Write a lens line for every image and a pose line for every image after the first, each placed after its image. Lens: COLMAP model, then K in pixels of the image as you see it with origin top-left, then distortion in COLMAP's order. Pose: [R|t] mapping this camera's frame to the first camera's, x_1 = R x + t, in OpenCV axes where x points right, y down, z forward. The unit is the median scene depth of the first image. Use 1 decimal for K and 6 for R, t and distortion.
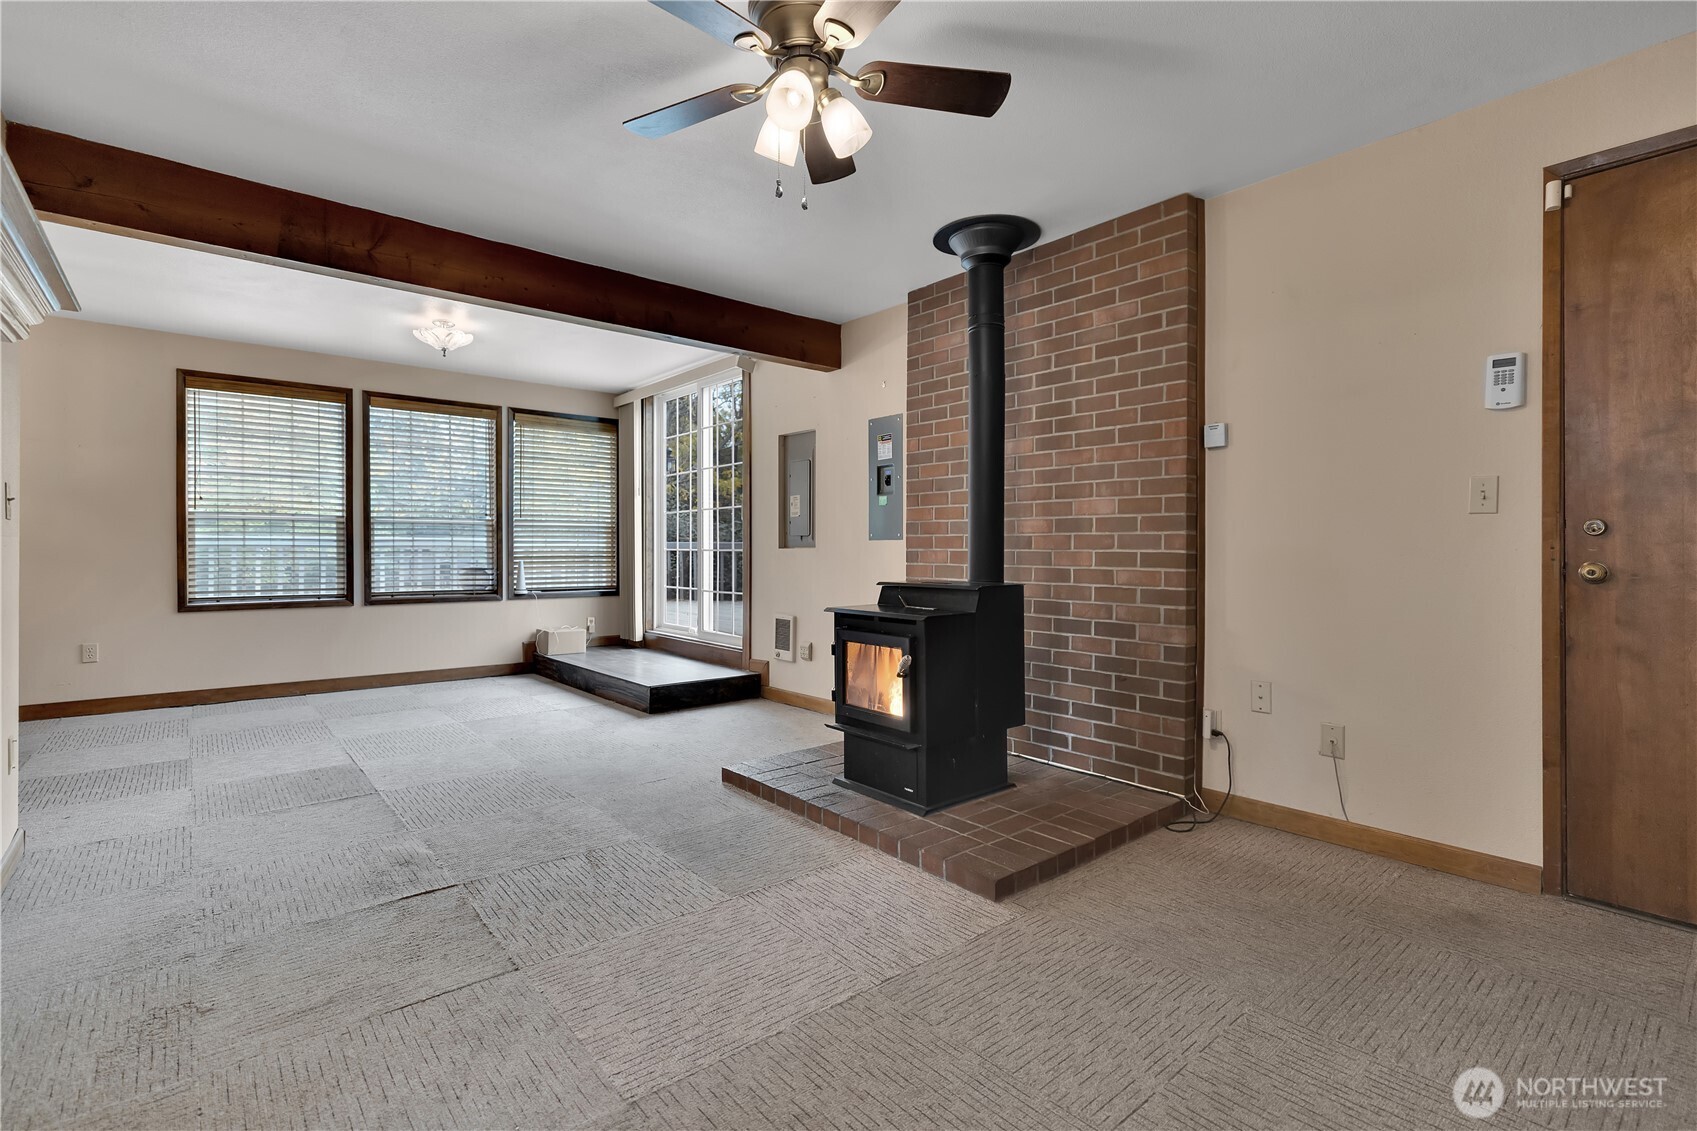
lens RADIAL K [[784.3, 0, 841.4], [0, 784.3, 544.4], [0, 0, 1]] dist [-0.000595, -0.001107]
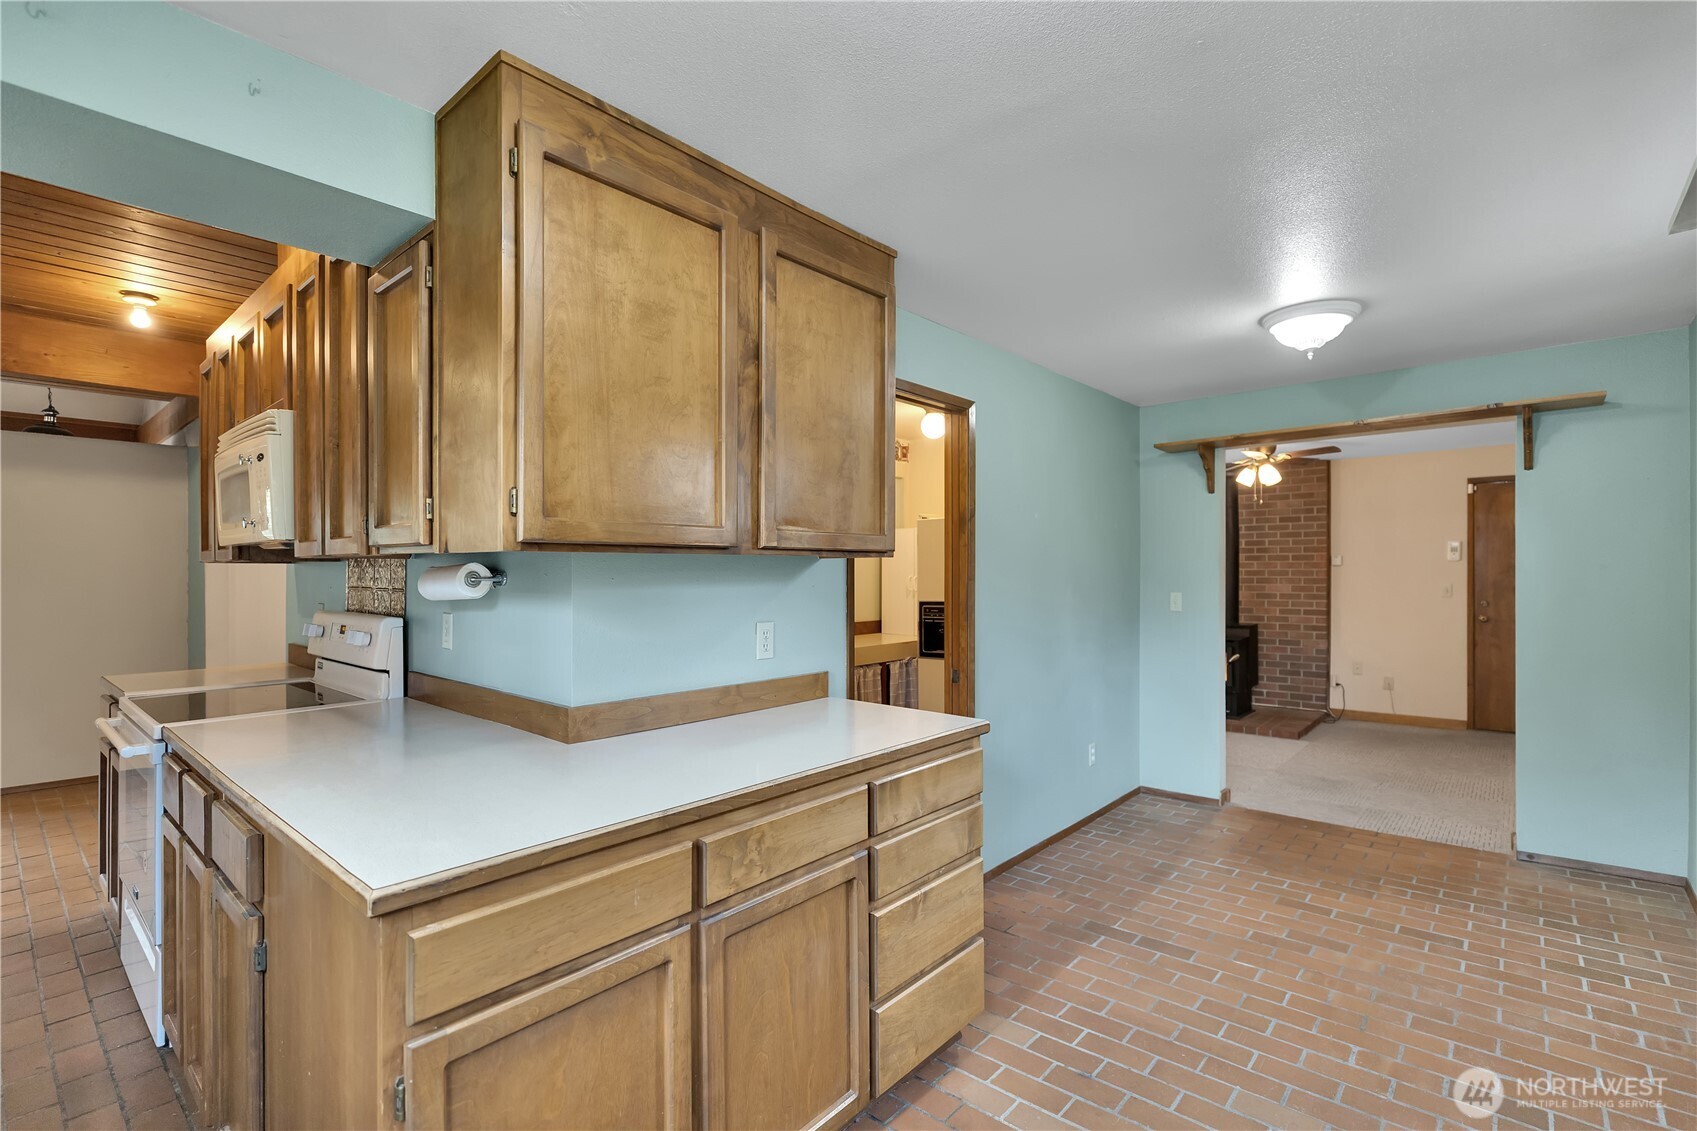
lens RADIAL K [[784.3, 0, 851.2], [0, 784.3, 573.2], [0, 0, 1]] dist [-0.000595, -0.001107]
pose [[0.987170, -0.008246, 0.159459, -1.353516], [0.007006, 0.999941, 0.008334, -0.128493], [-0.159518, -0.007110, 0.987169, -1.115875]]
